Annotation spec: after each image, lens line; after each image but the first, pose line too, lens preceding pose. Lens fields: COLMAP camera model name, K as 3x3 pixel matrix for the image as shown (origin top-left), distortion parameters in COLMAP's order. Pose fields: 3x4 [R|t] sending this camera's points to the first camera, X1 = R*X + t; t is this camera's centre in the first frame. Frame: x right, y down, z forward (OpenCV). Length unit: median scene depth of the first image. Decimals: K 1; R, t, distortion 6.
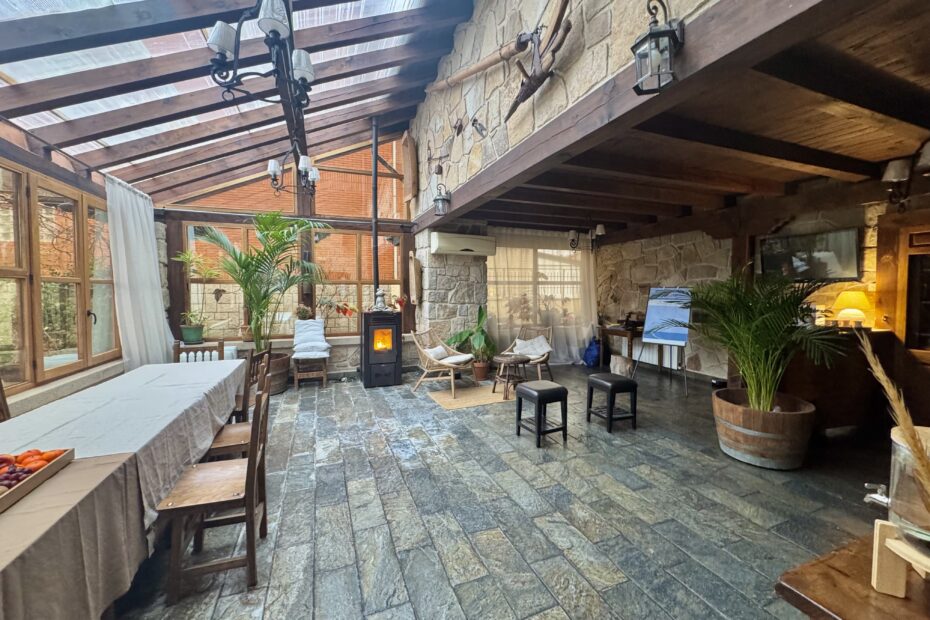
lens RADIAL K [[372.5, 0, 461.7], [0, 372.5, 302.6], [0, 0, 1]] dist [-0.002496, -0.000527]
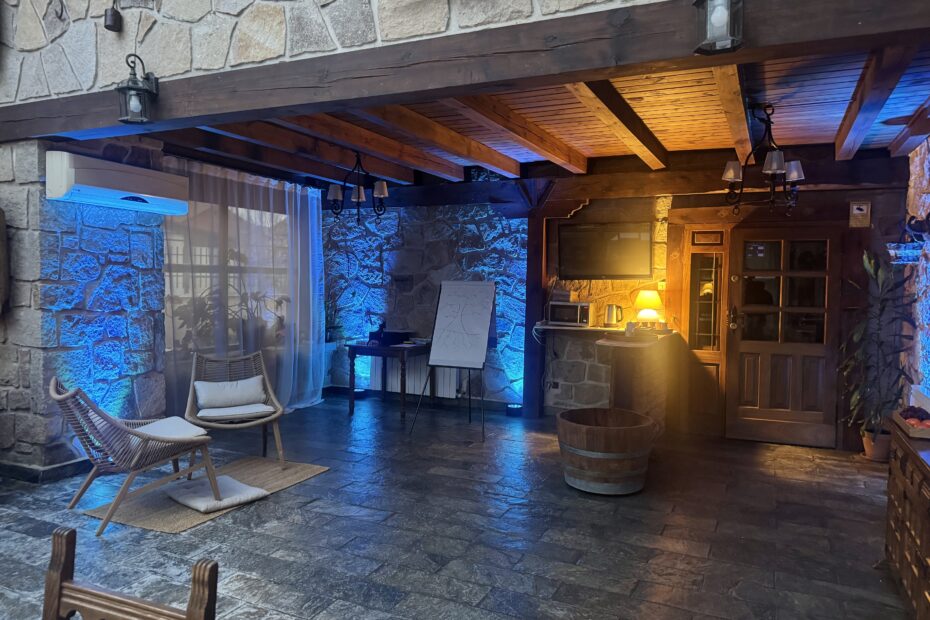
lens RADIAL K [[658.0, 0, 465.3], [0, 658.0, 310.9], [0, 0, 1]] dist [0.032389, -0.028534]
pose [[0.726887, -0.020961, 0.686437, -0.307438], [0.009363, 0.999744, 0.020613, -0.012999], [-0.686693, -0.008556, 0.726897, 0.105875]]
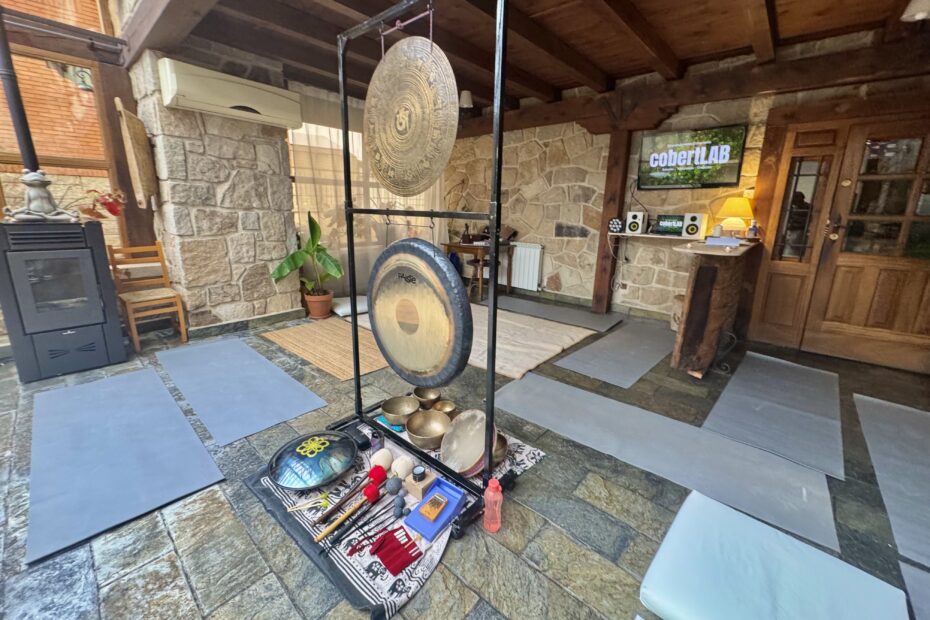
lens RADIAL K [[372.5, 0, 465.5], [0, 372.5, 294.5], [0, 0, 1]] dist [-0.002496, -0.000527]
pose [[0.889833, -0.081970, 0.448864, 0.041140], [-0.007000, 0.981163, 0.193055, 0.023966], [-0.456233, -0.174929, 0.872497, 0.374568]]
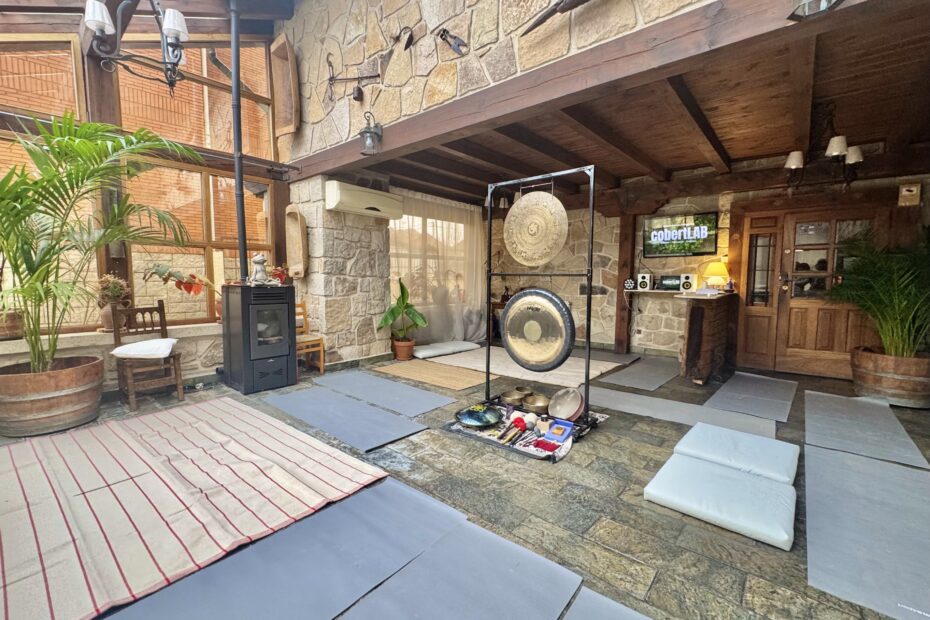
lens RADIAL K [[397.4, 0, 463.8], [0, 397.4, 309.7], [0, 0, 1]] dist [-0.003787, -0.000497]
pose [[0.881836, -0.034741, 0.470275, -0.259871], [0.011767, 0.998593, 0.051706, 0.039351], [-0.471410, -0.040063, 0.881004, 0.169682]]
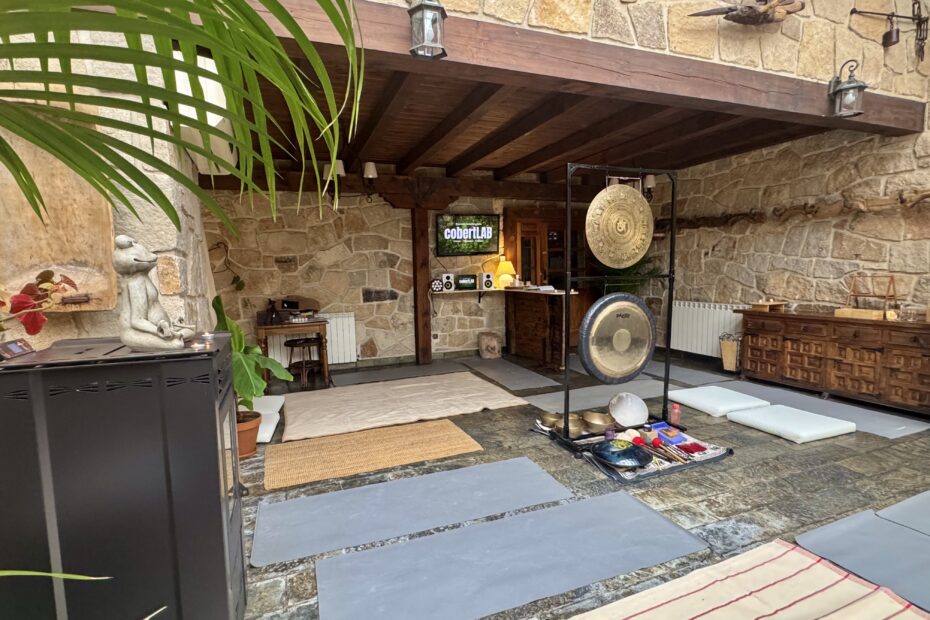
lens RADIAL K [[468.0, 0, 464.0], [0, 468.0, 320.4], [0, 0, 1]] dist [-0.005217, 0.000903]
pose [[-0.003856, -0.108792, 0.994057, -0.535013], [0.063190, 0.992051, 0.108818, -0.008924], [-0.997994, 0.063234, 0.003049, 0.914014]]
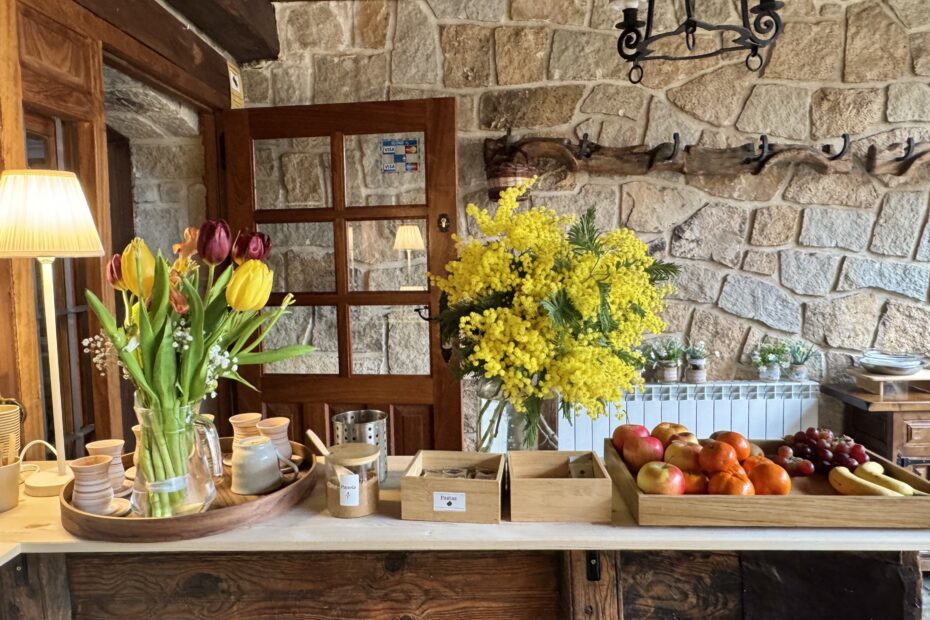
lens RADIAL K [[665.9, 0, 464.7], [0, 665.9, 312.2], [0, 0, 1]] dist [-0.009591, -0.005350]
pose [[-0.919782, -0.019984, 0.391921, 0.585493], [0.033329, 0.991116, 0.128756, -0.035109], [-0.391012, 0.131490, -0.910944, 0.925113]]
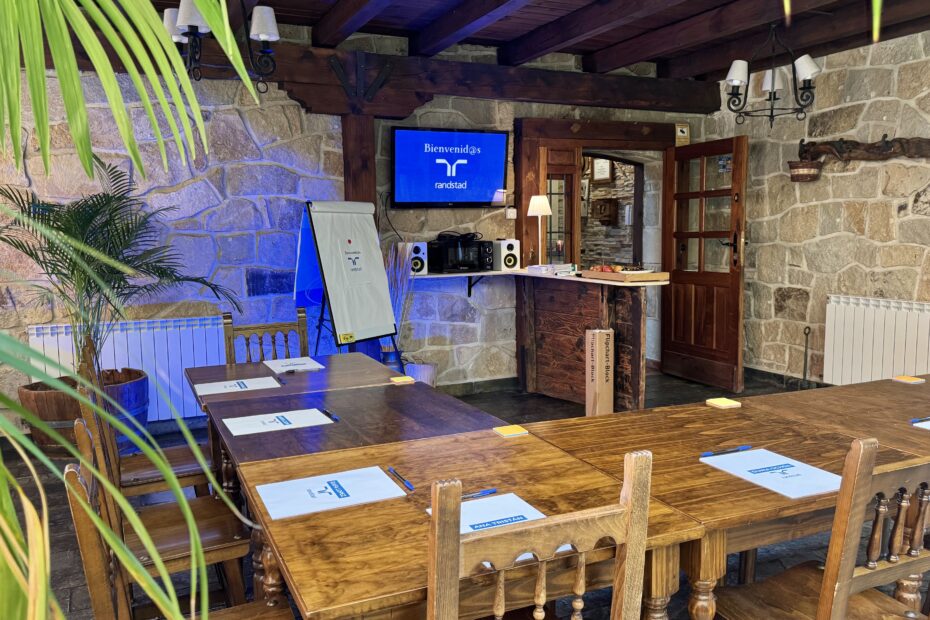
lens RADIAL K [[758.0, 0, 464.2], [0, 758.0, 319.6], [0, 0, 1]] dist [0.070761, -0.060864]
pose [[-0.073571, -0.117895, 0.990297, -0.344782], [0.053115, 0.991115, 0.121938, -0.017911], [-0.995875, 0.061571, -0.066655, 0.960588]]
